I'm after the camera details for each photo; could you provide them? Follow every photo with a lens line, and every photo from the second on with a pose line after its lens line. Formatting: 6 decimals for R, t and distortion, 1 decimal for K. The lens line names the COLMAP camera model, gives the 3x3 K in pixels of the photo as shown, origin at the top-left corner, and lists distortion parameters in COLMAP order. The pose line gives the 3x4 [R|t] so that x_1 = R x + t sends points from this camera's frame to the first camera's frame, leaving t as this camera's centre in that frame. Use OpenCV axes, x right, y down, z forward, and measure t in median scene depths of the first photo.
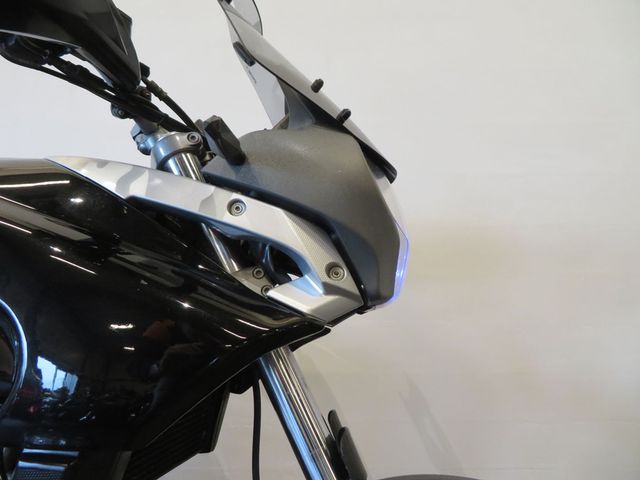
lens RADIAL K [[456.8, 0, 320.0], [0, 456.8, 240.0], [0, 0, 1]] dist [-0.008398, 0.001155]
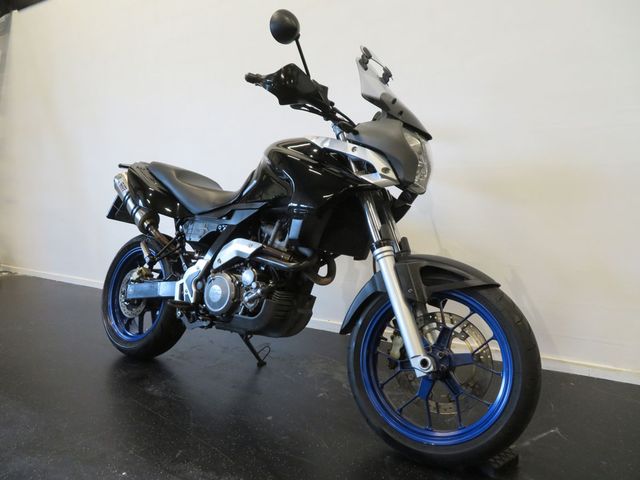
lens RADIAL K [[456.8, 0, 320.0], [0, 456.8, 240.0], [0, 0, 1]] dist [-0.008398, 0.001155]
pose [[0.839240, 0.053687, -0.541104, 1.214409], [-0.019958, 0.997485, 0.068013, 0.305555], [0.543394, -0.046280, 0.838201, -1.575465]]
